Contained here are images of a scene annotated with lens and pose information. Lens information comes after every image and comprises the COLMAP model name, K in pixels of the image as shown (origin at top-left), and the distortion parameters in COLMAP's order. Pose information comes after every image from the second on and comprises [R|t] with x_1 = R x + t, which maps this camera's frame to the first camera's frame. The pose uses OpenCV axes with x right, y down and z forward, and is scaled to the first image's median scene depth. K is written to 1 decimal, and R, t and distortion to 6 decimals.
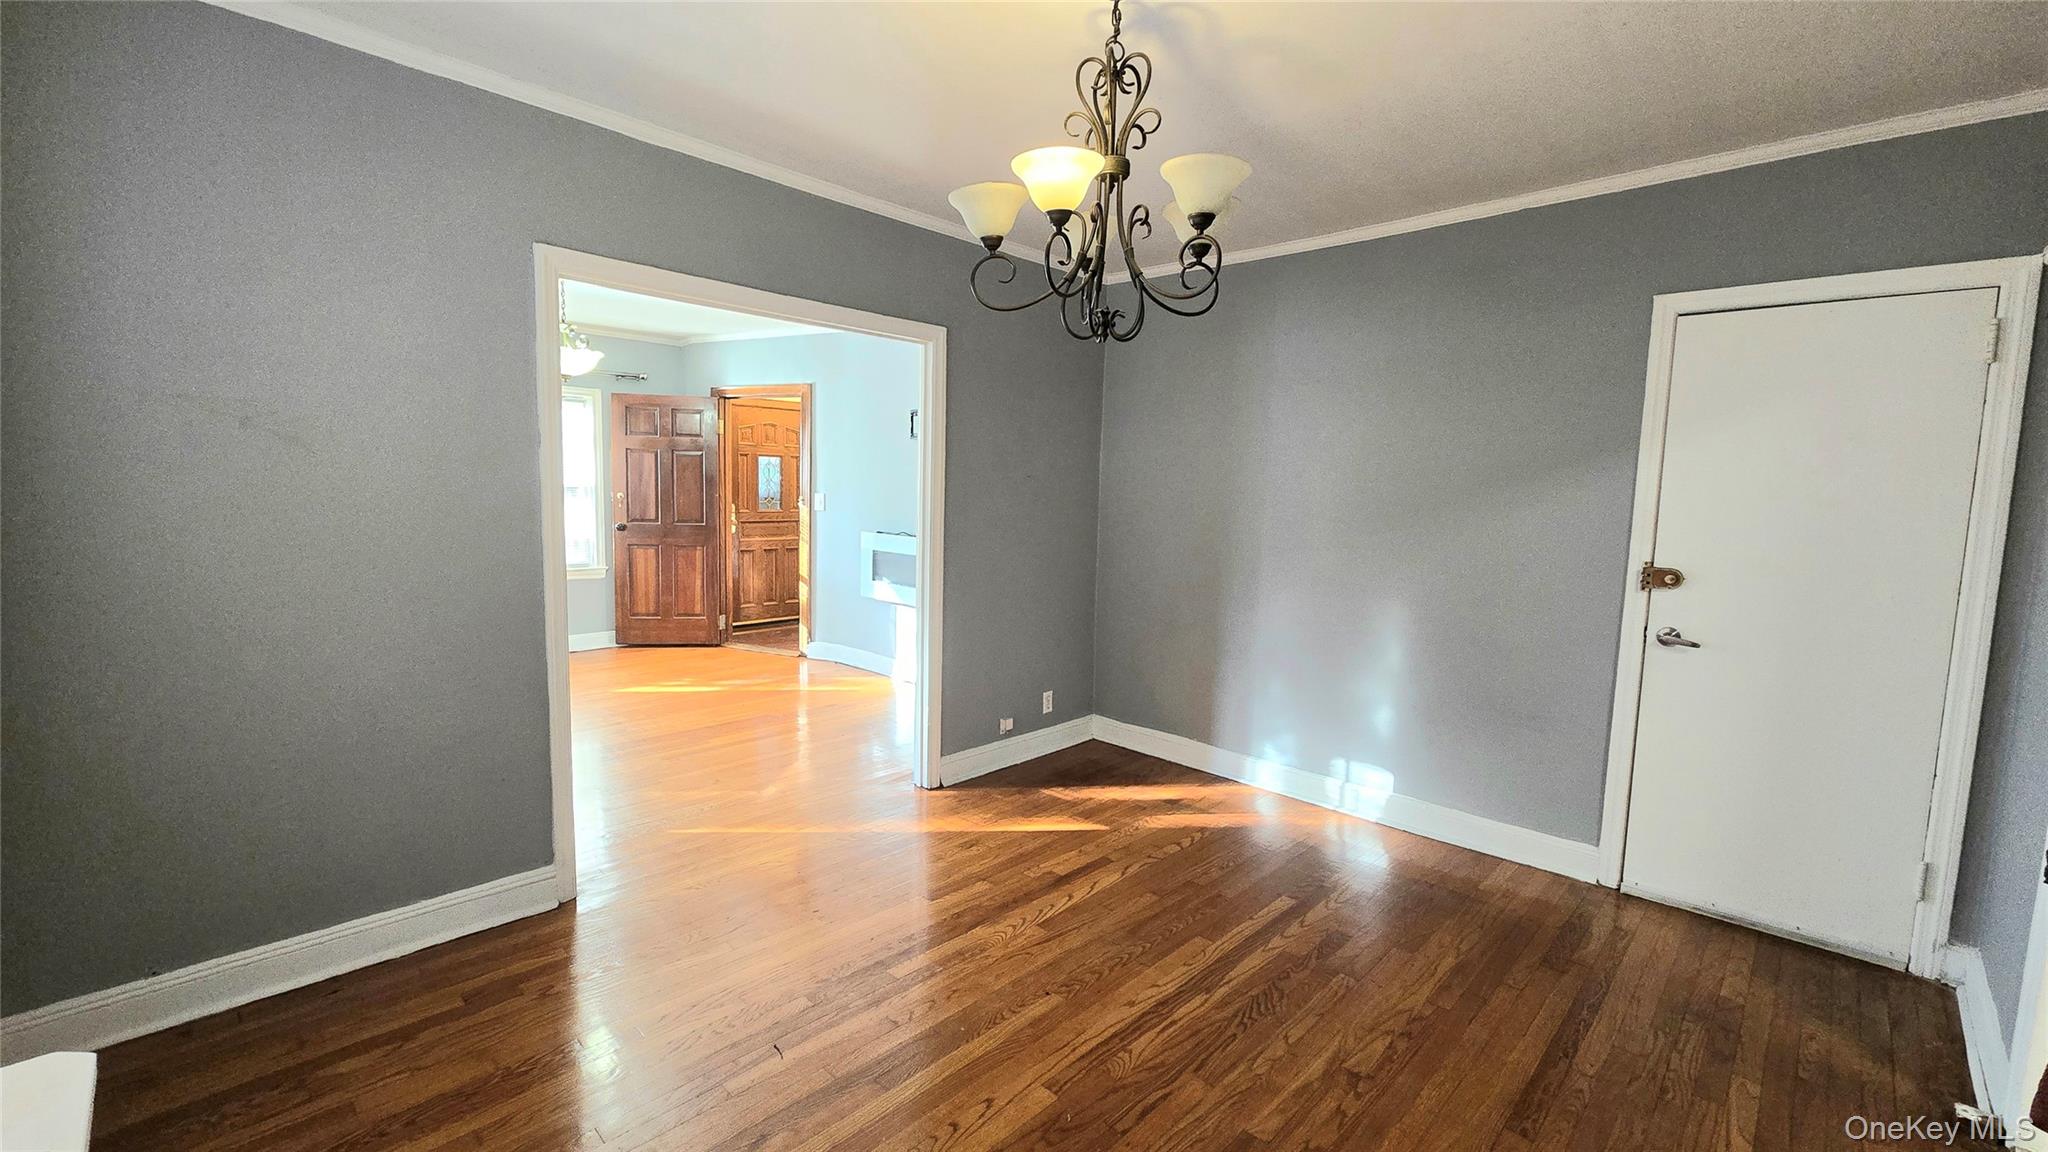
lens RADIAL K [[837.1, 0, 1007.3], [0, 837.1, 570.2], [0, 0, 1]] dist [0.002074, 0.000599]
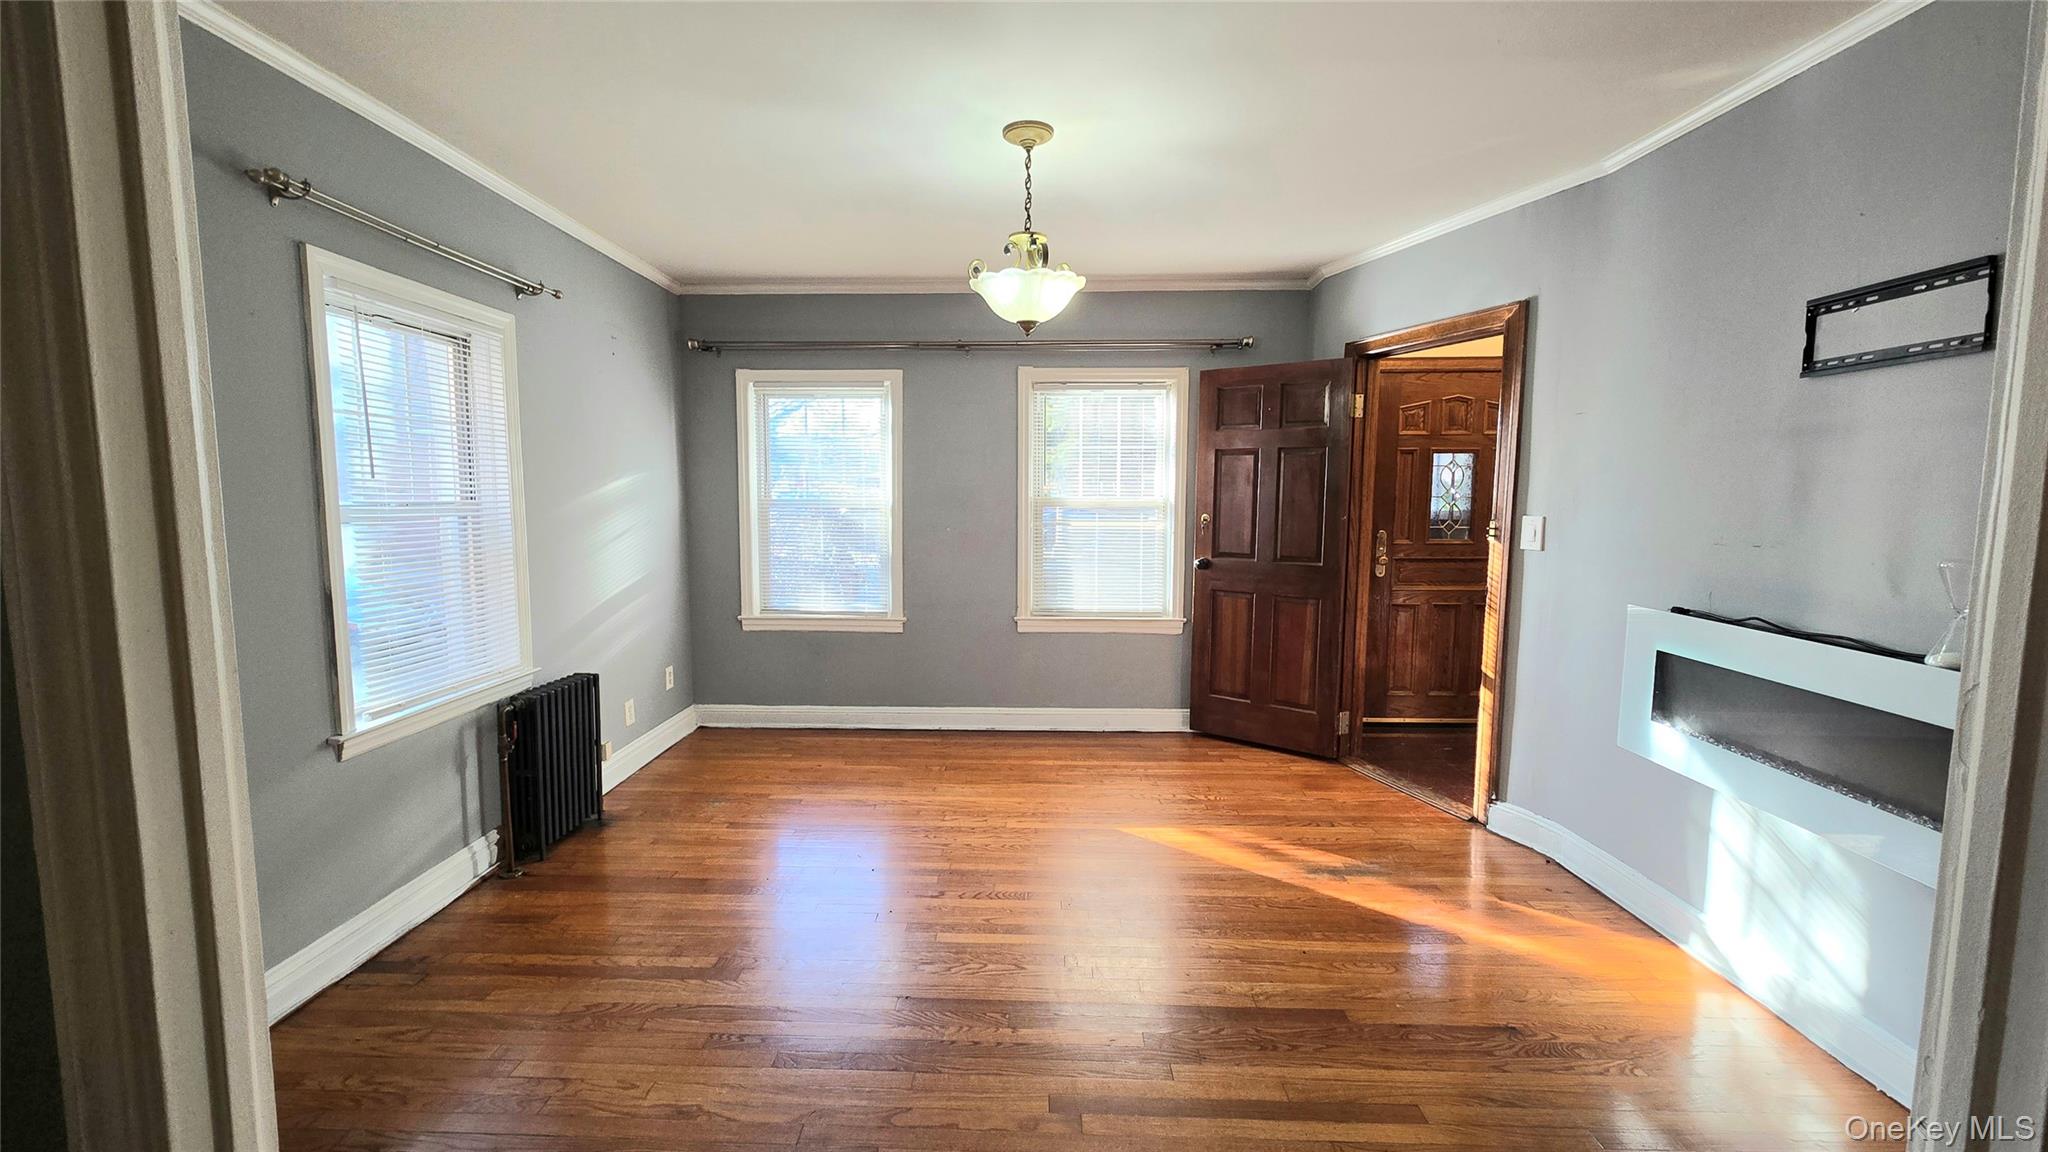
lens RADIAL K [[837.1, 0, 1007.3], [0, 837.1, 570.2], [0, 0, 1]] dist [0.002074, 0.000599]
pose [[0.683871, 0.051655, -0.727773, -0.071979], [-0.063244, 0.997933, 0.011401, -0.045123], [0.726857, 0.038231, 0.685724, 0.424492]]
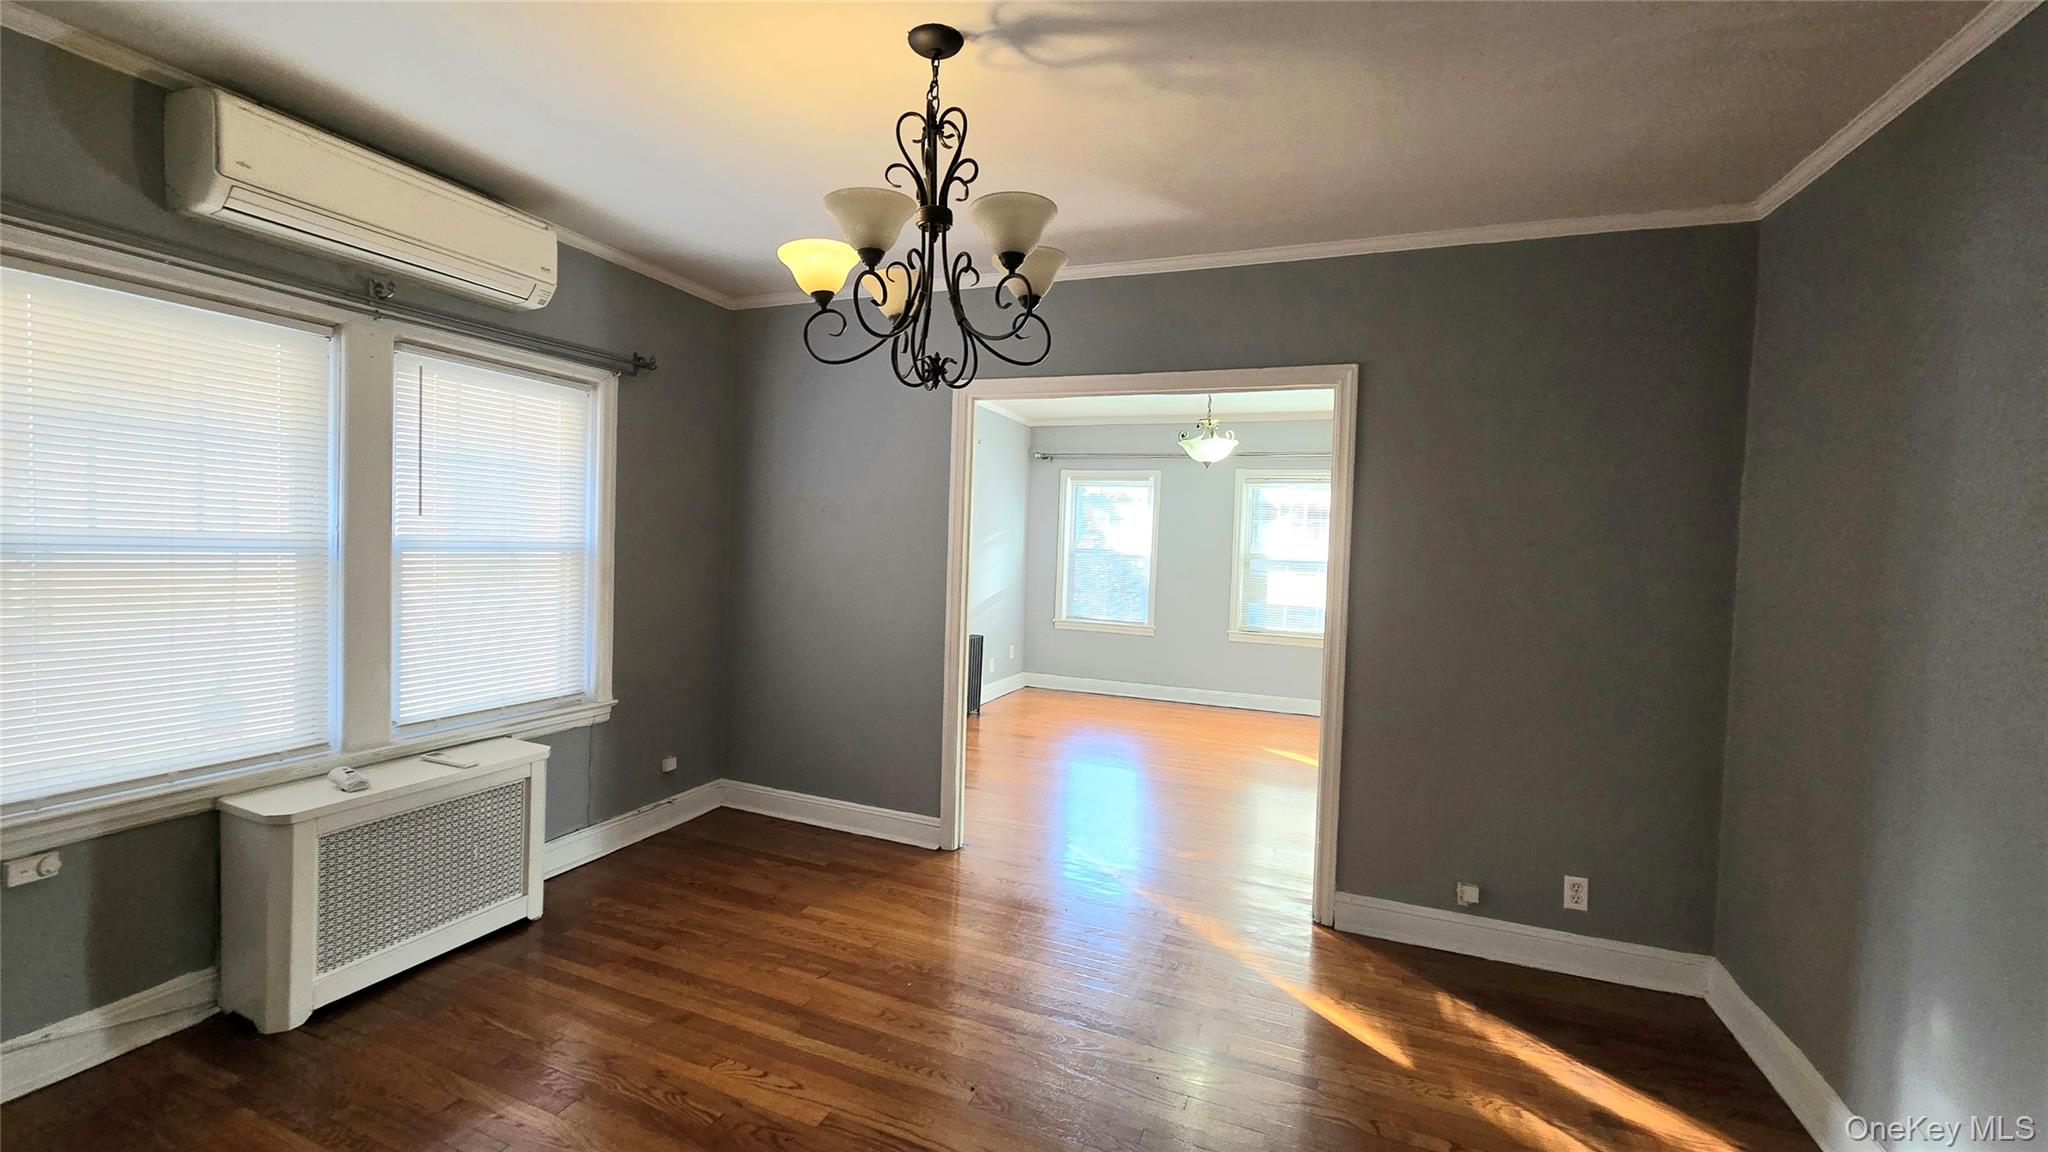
lens RADIAL K [[837.1, 0, 1007.3], [0, 837.1, 570.2], [0, 0, 1]] dist [0.002074, 0.000599]
pose [[0.385078, 0.026360, -0.922507, 0.325075], [-0.120640, 0.992453, -0.021999, -0.015820], [0.914965, 0.119763, 0.385352, 0.221601]]
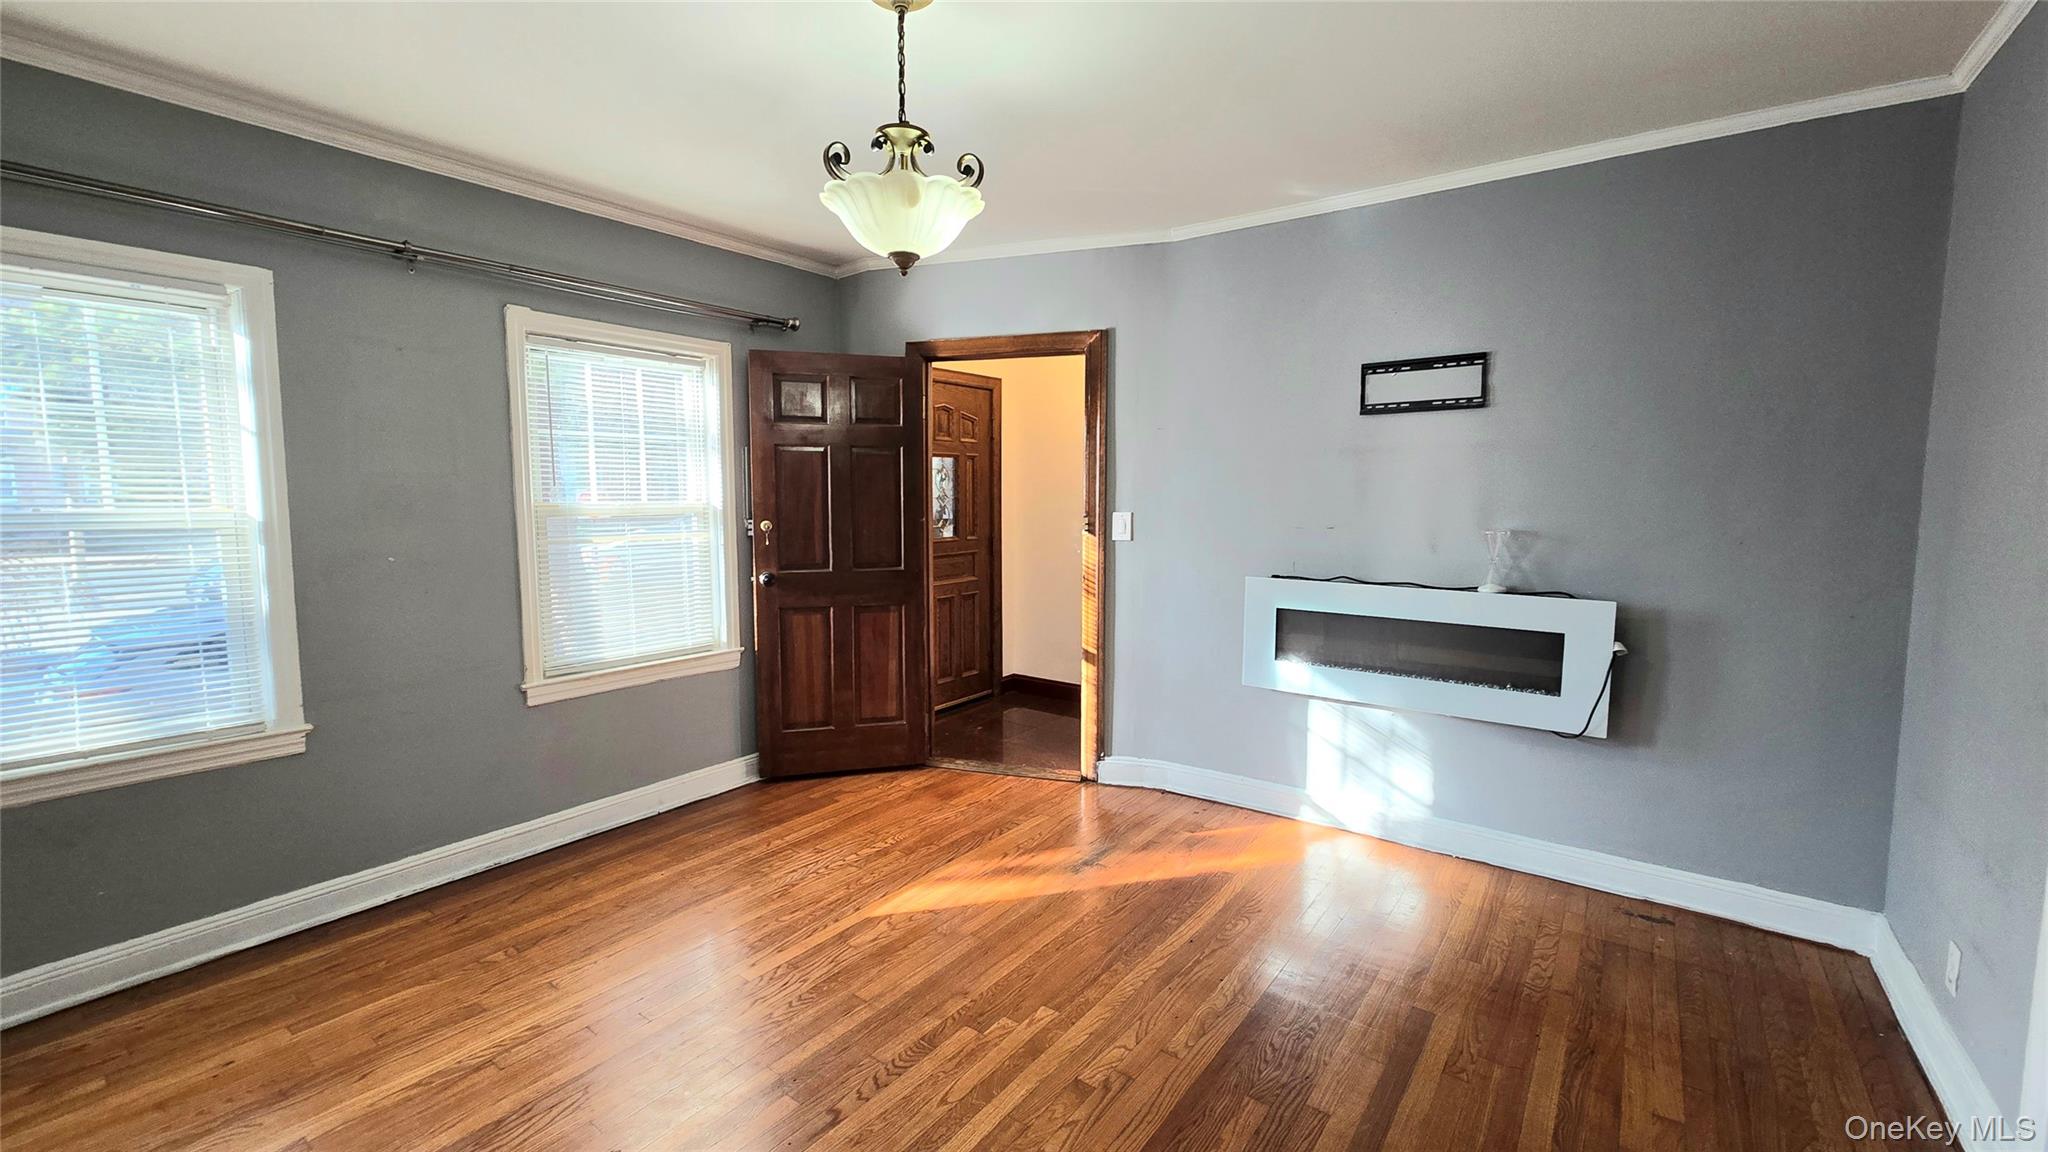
lens RADIAL K [[837.1, 0, 1007.3], [0, 837.1, 570.2], [0, 0, 1]] dist [0.002074, 0.000599]
pose [[0.989503, -0.035402, 0.140108, -0.393404], [0.036958, 0.999280, -0.008520, -0.048207], [-0.139706, 0.013609, 0.990100, 0.414173]]
